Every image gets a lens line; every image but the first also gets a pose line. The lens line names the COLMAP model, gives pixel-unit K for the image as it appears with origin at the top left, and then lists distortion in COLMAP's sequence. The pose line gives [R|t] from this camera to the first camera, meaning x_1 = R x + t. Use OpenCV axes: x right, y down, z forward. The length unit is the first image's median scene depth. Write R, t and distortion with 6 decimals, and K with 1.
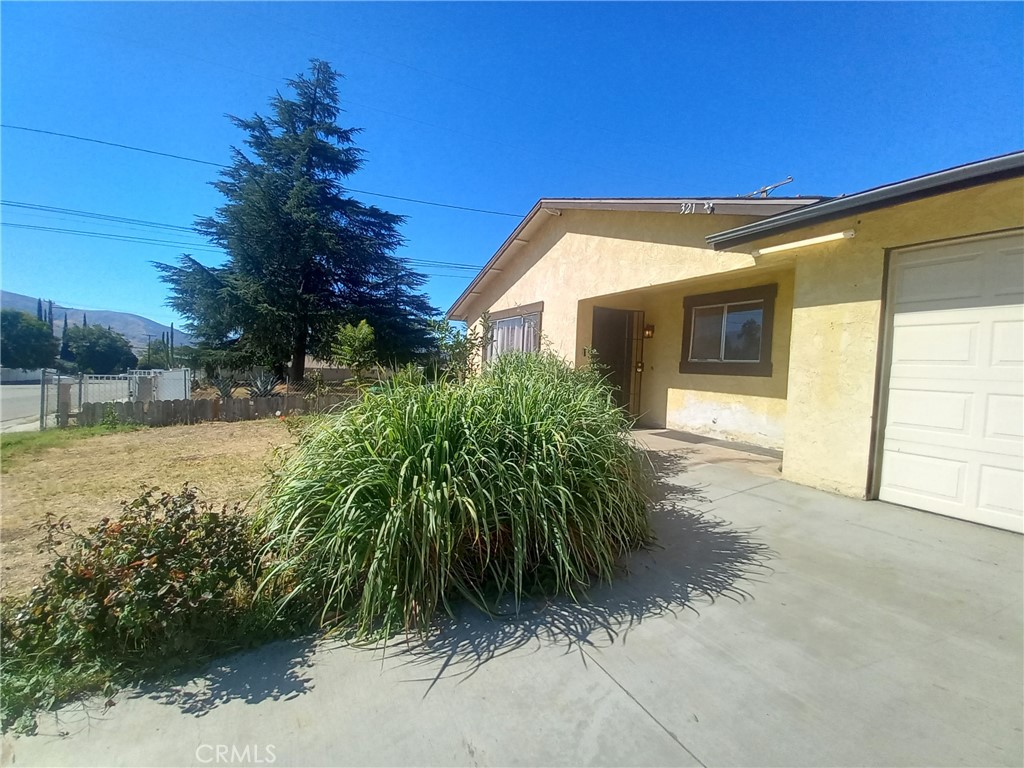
lens RADIAL K [[409.9, 0, 524.6], [0, 409.9, 381.4], [0, 0, 1]] dist [0.015218, -0.015359]
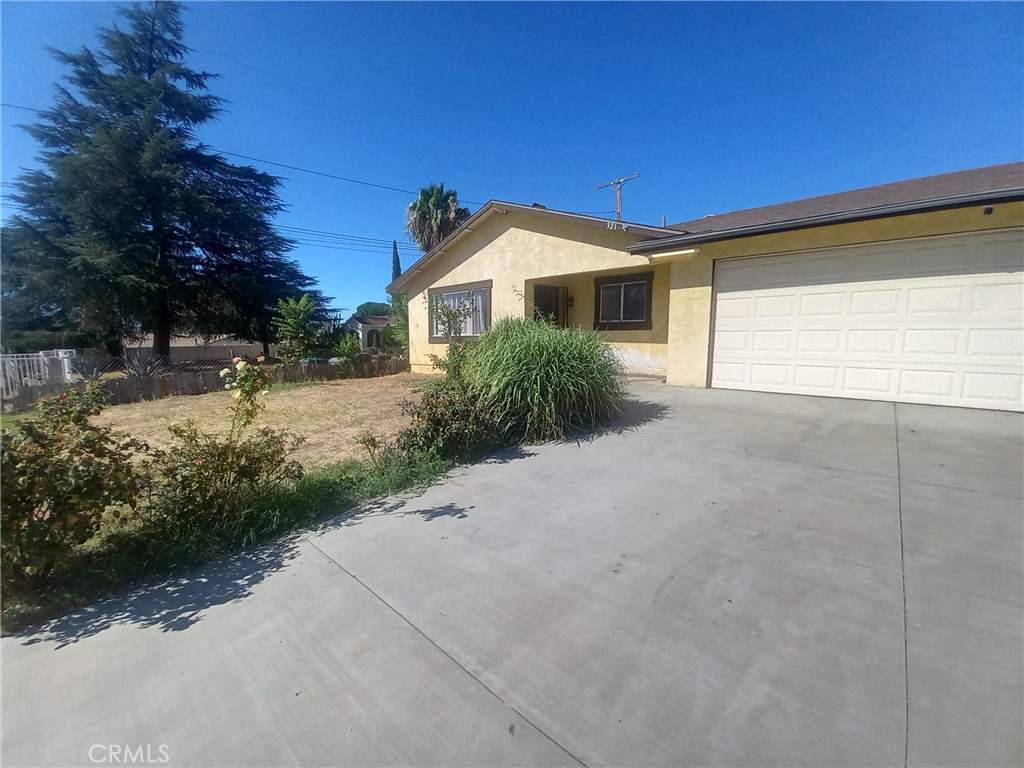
lens RADIAL K [[409.9, 0, 524.6], [0, 409.9, 381.4], [0, 0, 1]] dist [0.015218, -0.015359]
pose [[0.948252, -0.075213, 0.308482, -0.299394], [0.051239, 0.995054, 0.085103, 0.020803], [-0.313357, -0.064893, 0.947416, -0.295500]]
